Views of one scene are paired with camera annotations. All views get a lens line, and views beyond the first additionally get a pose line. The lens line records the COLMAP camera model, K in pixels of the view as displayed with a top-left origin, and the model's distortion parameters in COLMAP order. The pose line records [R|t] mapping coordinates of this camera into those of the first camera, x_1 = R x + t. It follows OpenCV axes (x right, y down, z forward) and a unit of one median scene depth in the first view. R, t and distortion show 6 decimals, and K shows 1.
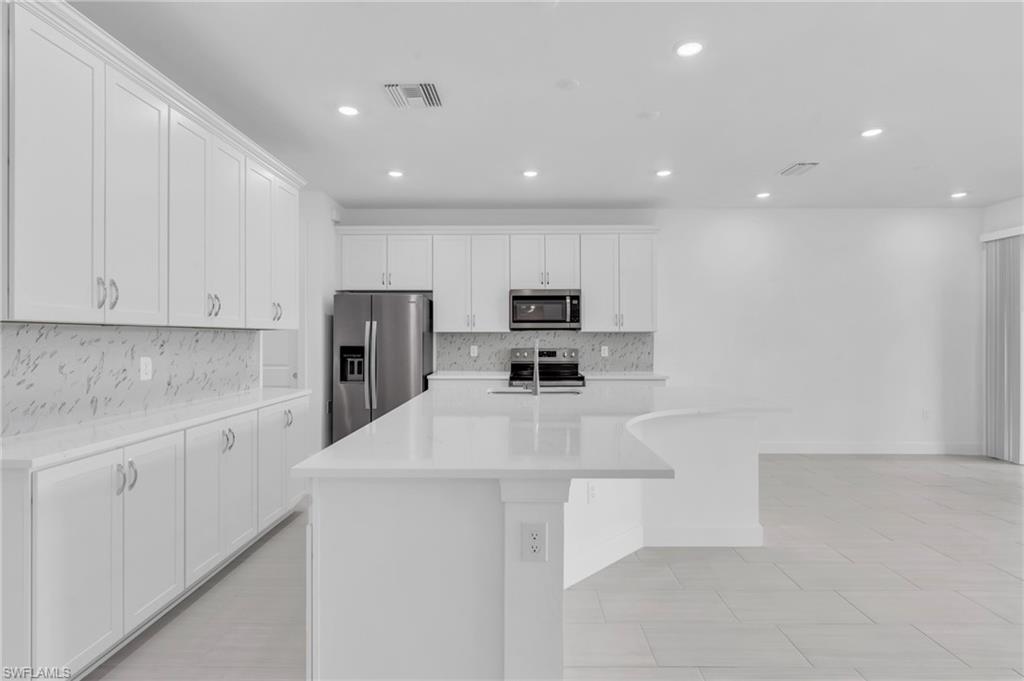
lens RADIAL K [[517.5, 0, 515.3], [0, 517.5, 339.1], [0, 0, 1]] dist [-0.009332, 0.002231]
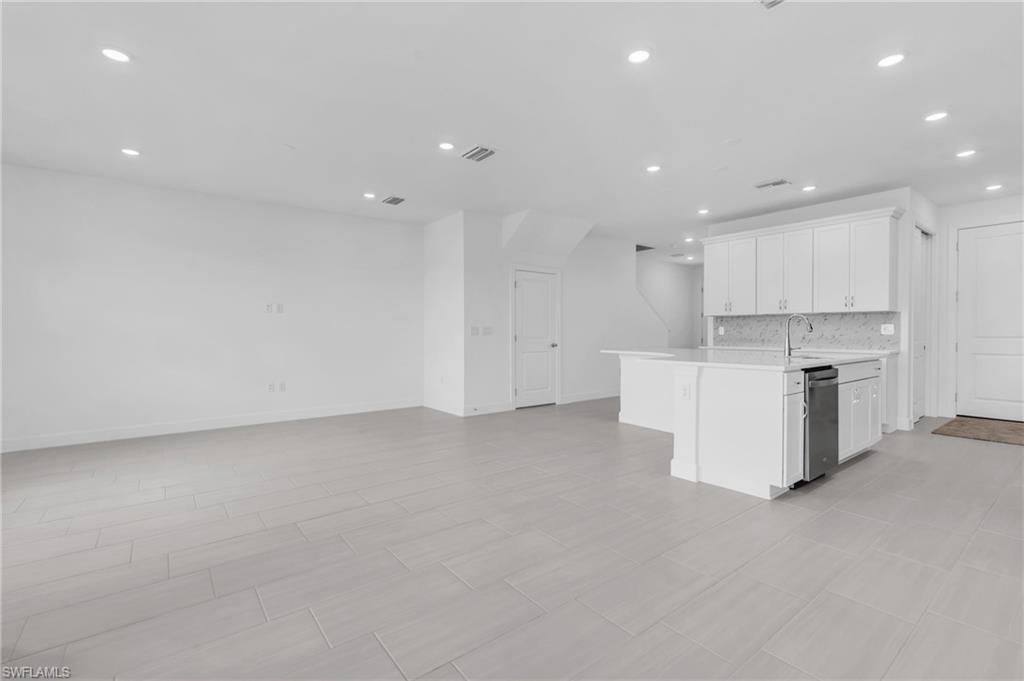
lens RADIAL K [[465.5, 0, 510.0], [0, 465.5, 336.1], [0, 0, 1]] dist [-0.001458, 0.001343]
pose [[-0.790041, 0.008035, -0.613001, 0.888821], [0.000571, 0.999923, 0.012370, 0.027083], [0.613053, 0.009423, -0.789985, 0.987458]]
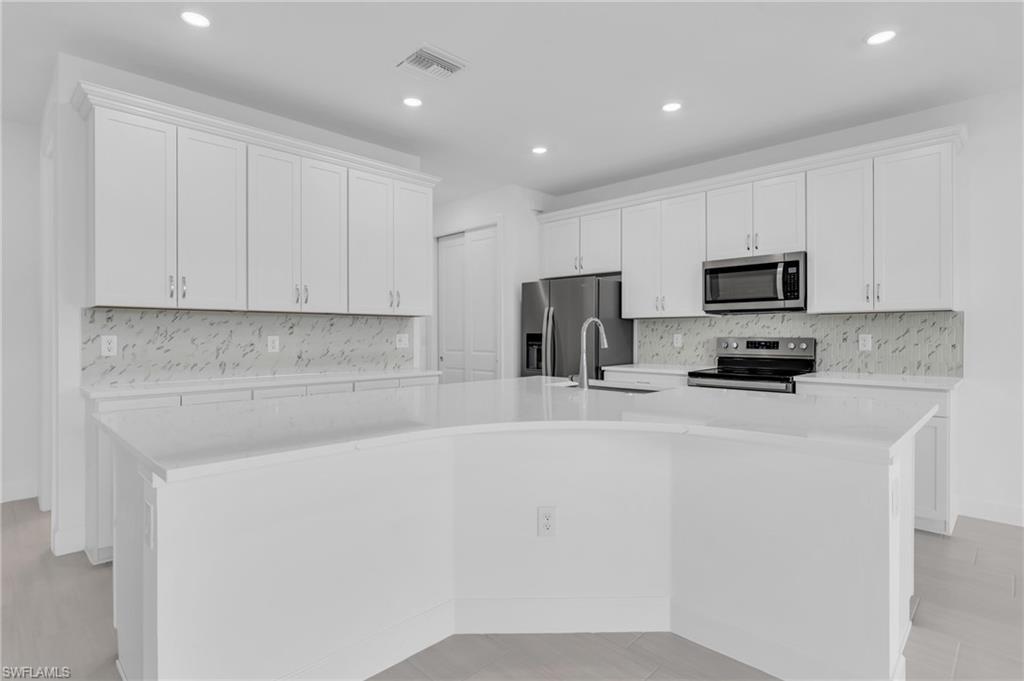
lens RADIAL K [[517.5, 0, 509.1], [0, 517.5, 342.6], [0, 0, 1]] dist [-0.009332, 0.002231]
pose [[0.714119, 0.009786, -0.699956, 0.330229], [-0.001300, 0.999919, 0.012654, 0.017547], [0.700023, -0.008127, 0.714074, 0.235272]]
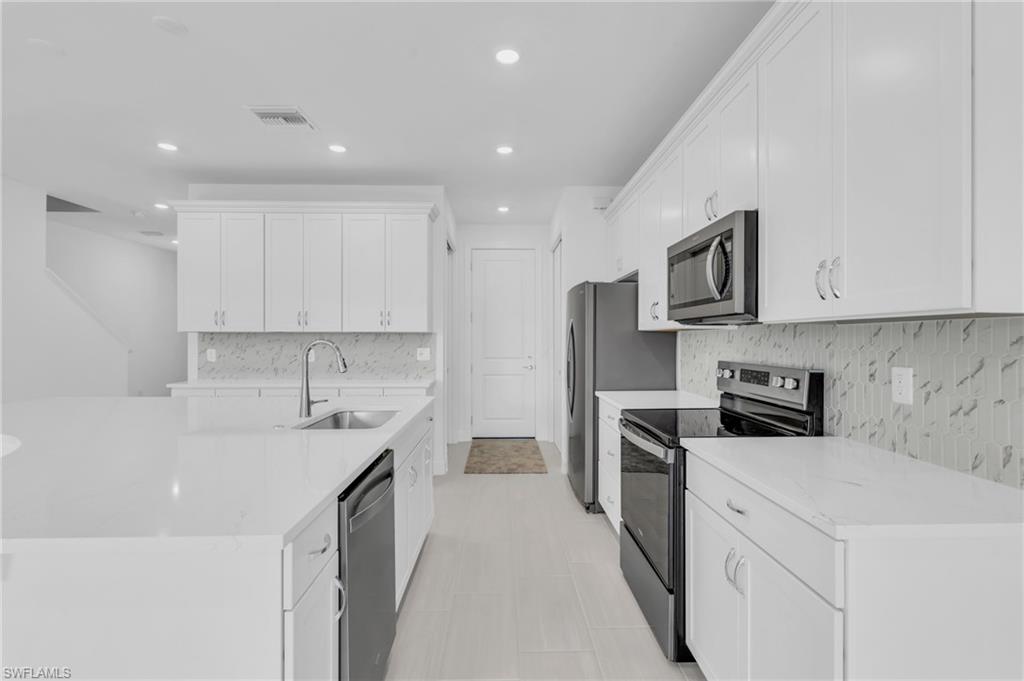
lens RADIAL K [[465.5, 0, 512.7], [0, 465.5, 341.0], [0, 0, 1]] dist [-0.001458, 0.001343]
pose [[0.029233, 0.005379, -0.999558, 0.461800], [-0.003058, 0.999981, 0.005291, -0.002498], [0.999568, 0.002902, 0.029249, 0.828645]]
